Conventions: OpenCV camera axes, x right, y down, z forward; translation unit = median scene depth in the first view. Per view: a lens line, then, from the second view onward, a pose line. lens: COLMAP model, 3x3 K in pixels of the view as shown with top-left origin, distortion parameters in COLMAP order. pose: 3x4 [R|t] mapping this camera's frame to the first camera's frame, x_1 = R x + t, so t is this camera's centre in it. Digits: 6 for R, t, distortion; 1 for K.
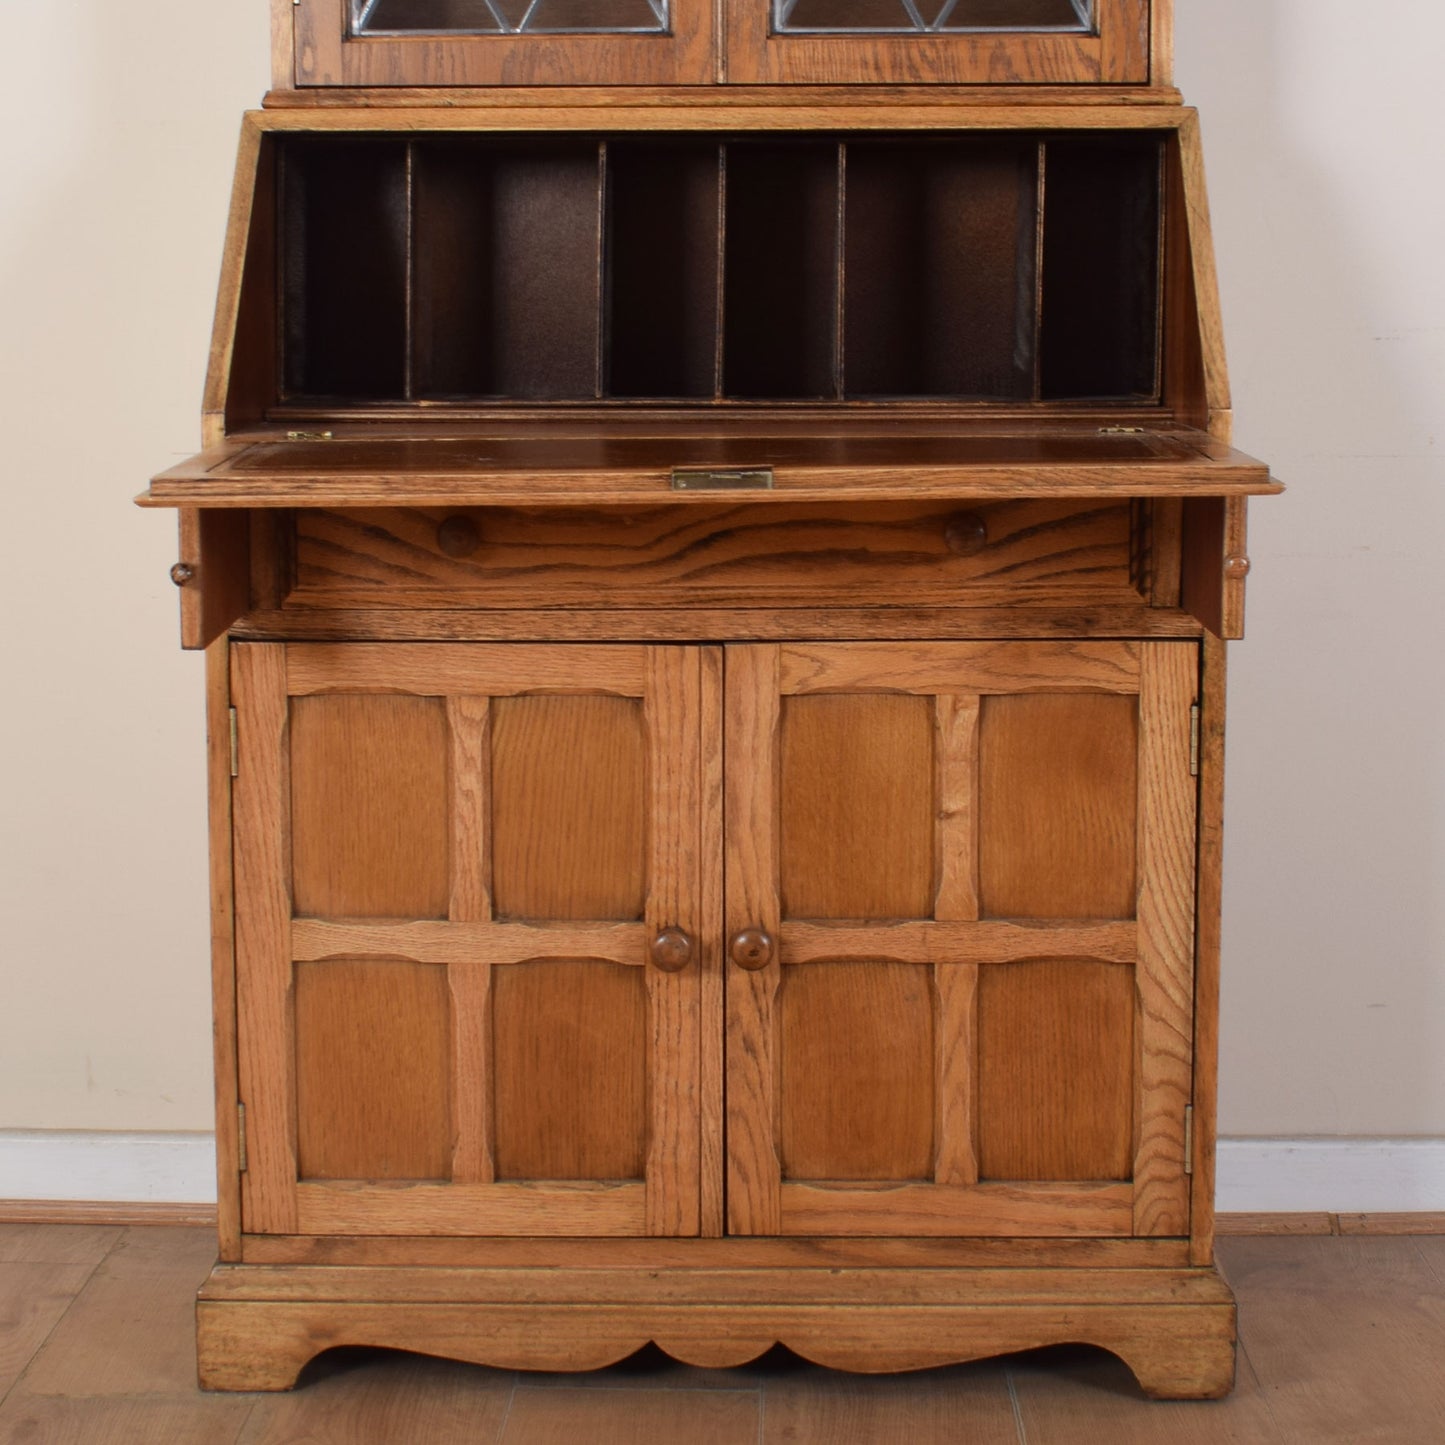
lens RADIAL K [[3140.0, 0, 685.6], [0, 3140.0, 642.5], [0, 0, 1]] dist [-0.096776, 0.000000]
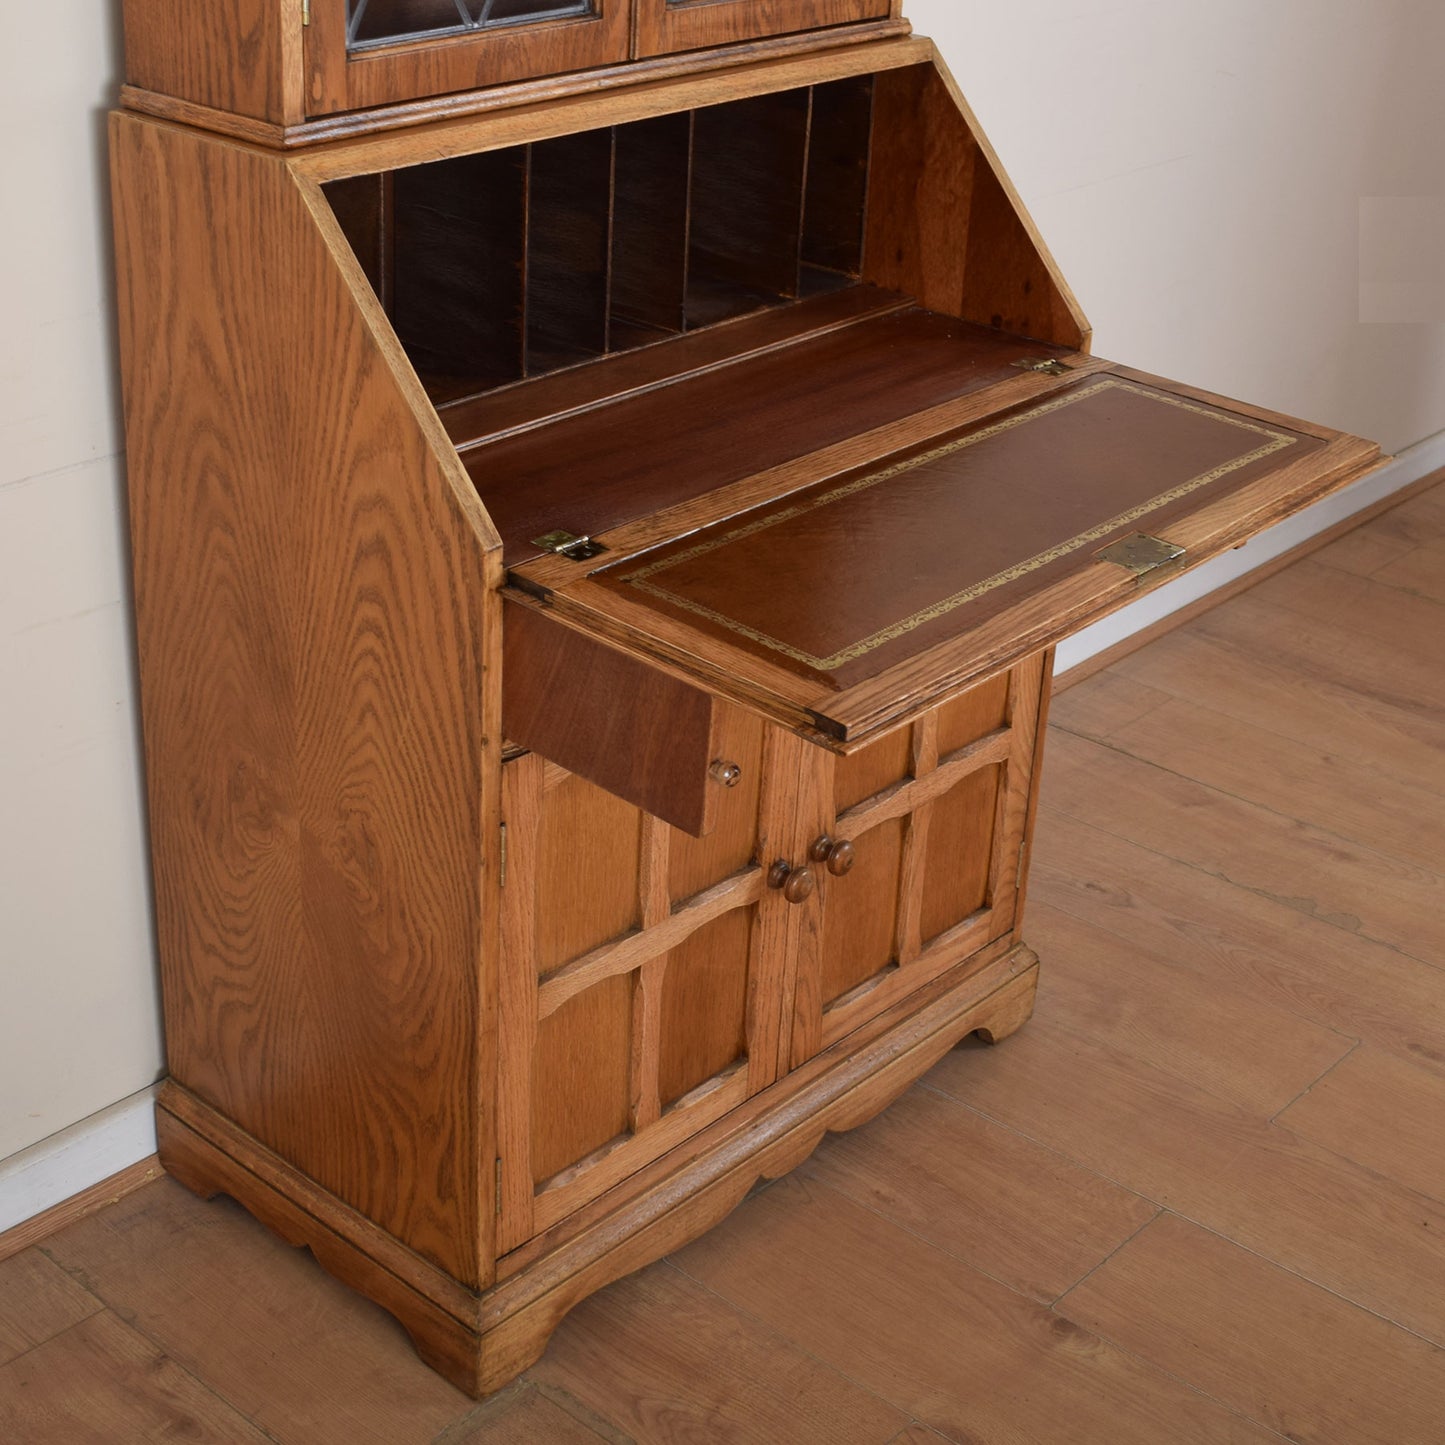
lens RADIAL K [[2290.5, 0, 630.0], [0, 2290.5, 686.5], [0, 0, 1]] dist [-0.093999, 0.000000]
pose [[0.662616, -0.309369, 0.682079, -0.583433], [0.057092, 0.928916, 0.365864, -0.273681], [-0.746780, -0.203486, 0.633176, 0.523579]]
